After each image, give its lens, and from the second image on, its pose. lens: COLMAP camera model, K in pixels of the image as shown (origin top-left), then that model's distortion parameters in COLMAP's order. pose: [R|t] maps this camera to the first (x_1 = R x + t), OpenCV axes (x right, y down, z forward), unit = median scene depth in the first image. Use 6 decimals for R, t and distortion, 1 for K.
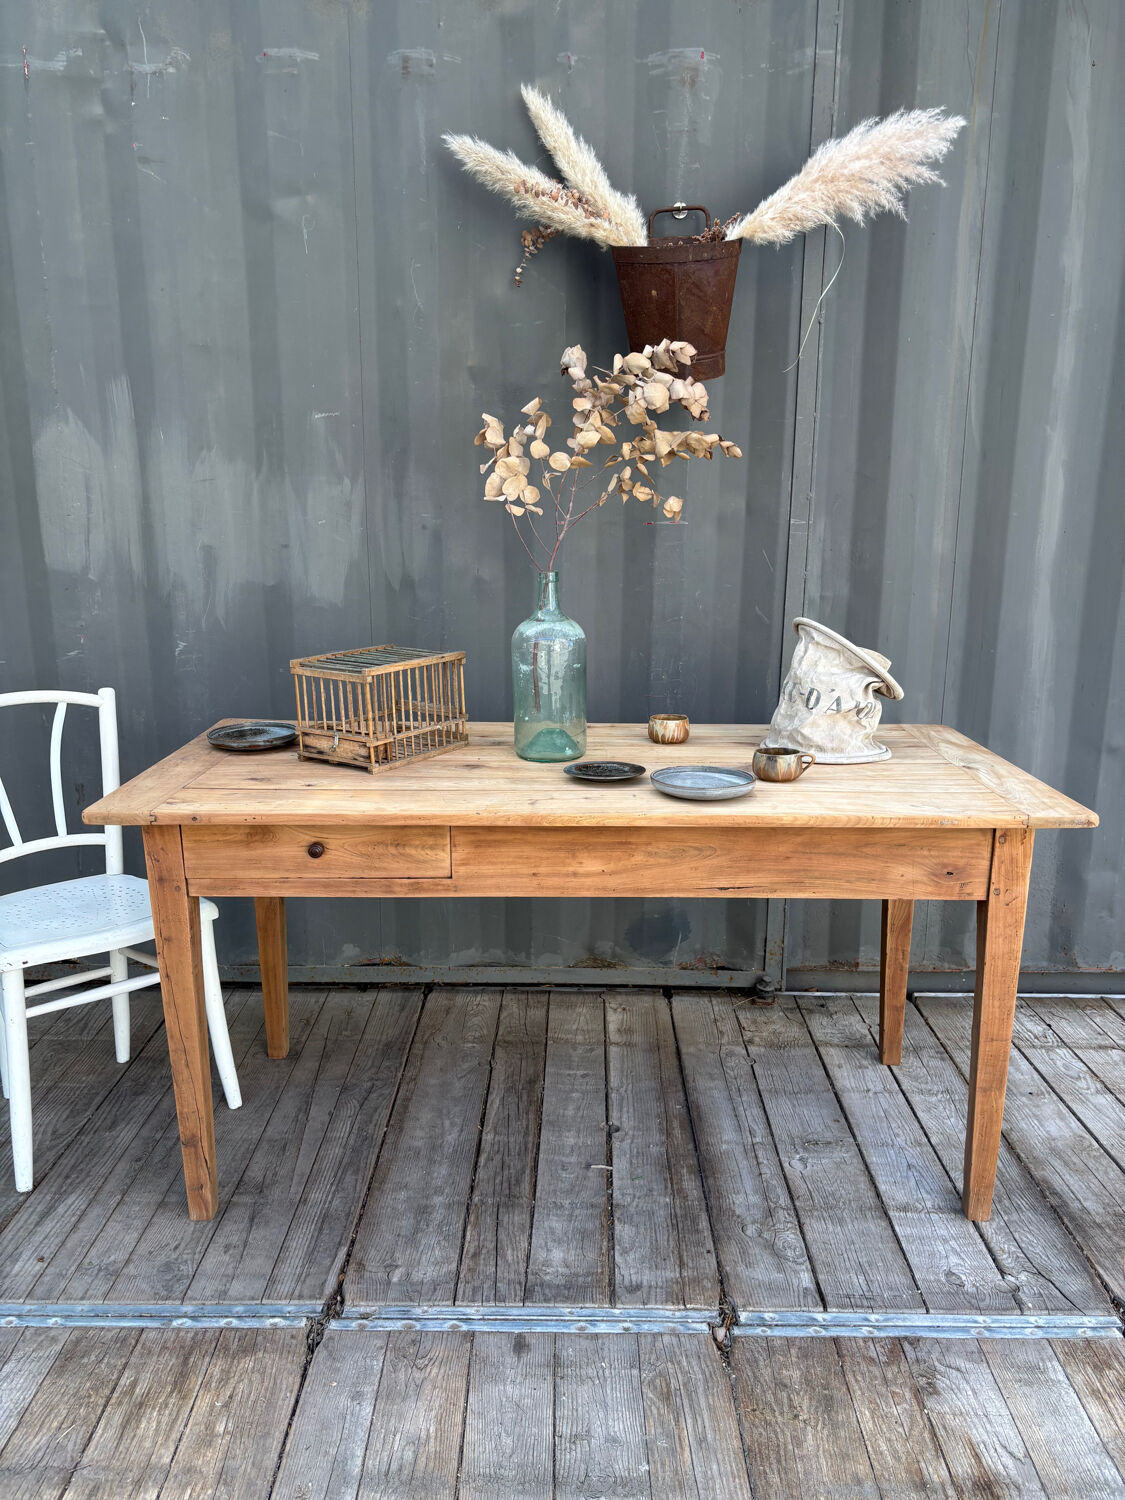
lens RADIAL K [[1135.0, 0, 559.4], [0, 1135.0, 745.4], [0, 0, 1]] dist [0.050317, -0.058962]
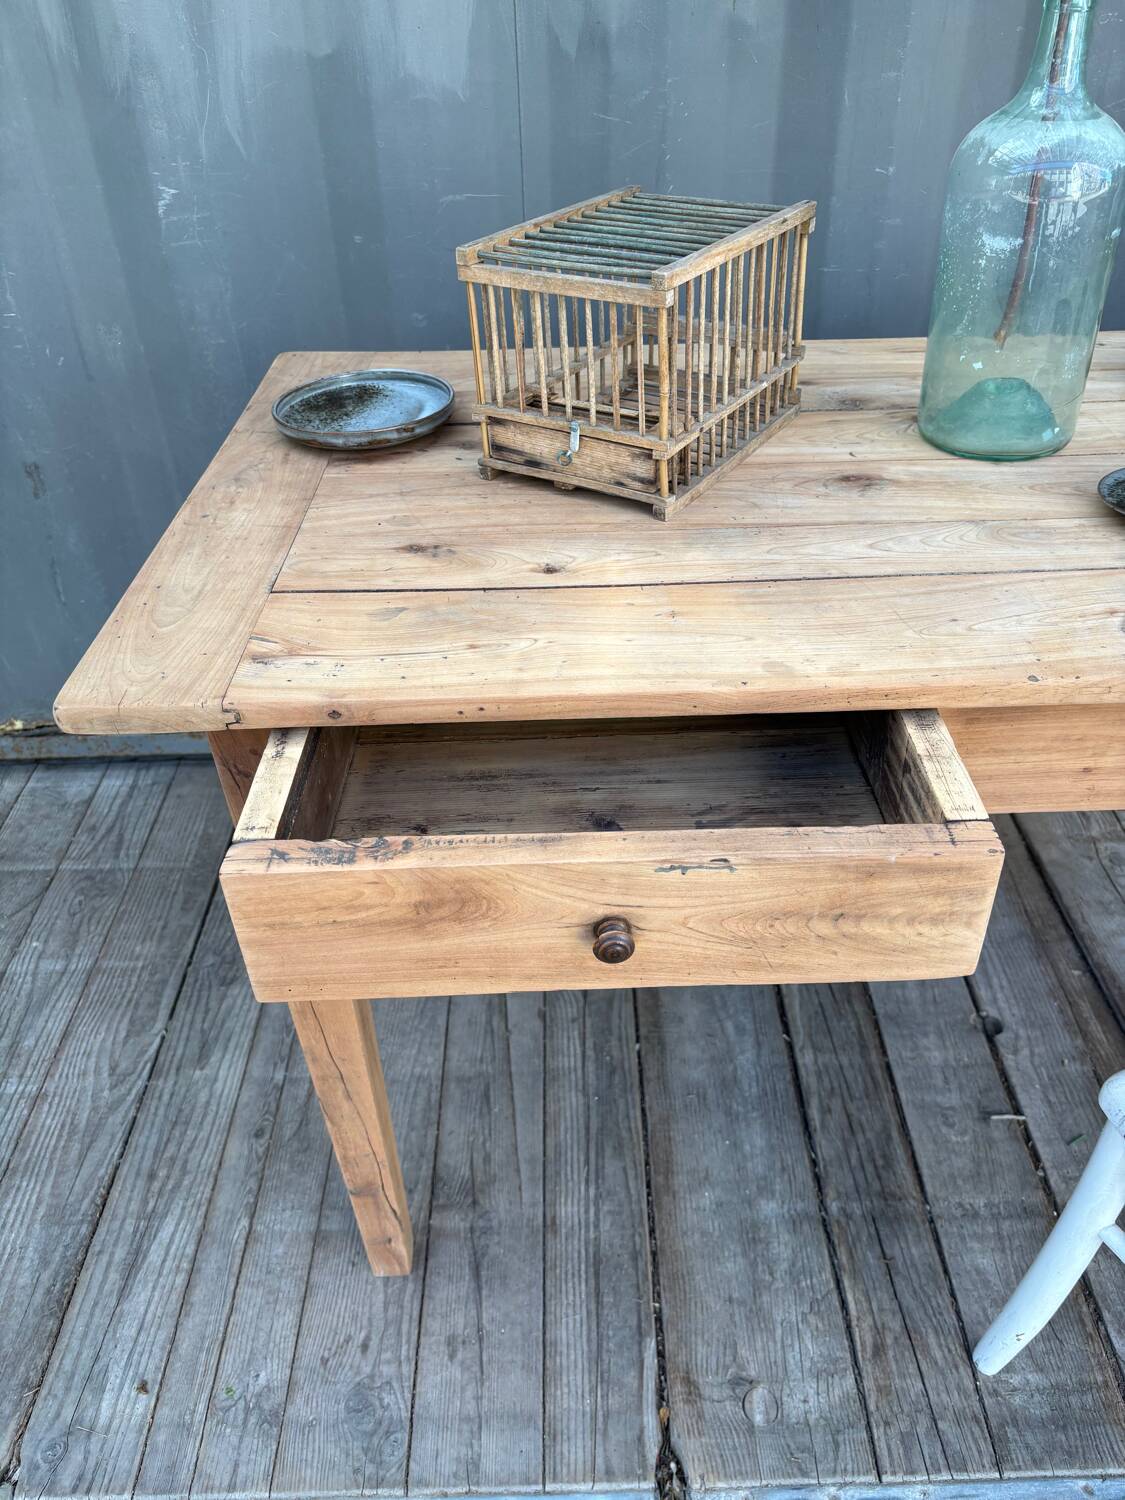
lens RADIAL K [[1144.2, 0, 571.8], [0, 1144.2, 749.9], [0, 0, 1]] dist [0.037789, -0.053536]
pose [[0.999265, -0.038208, 0.003244, -0.213230], [0.033919, 0.920211, 0.389950, -0.072119], [-0.017885, -0.389553, 0.920831, 0.558015]]
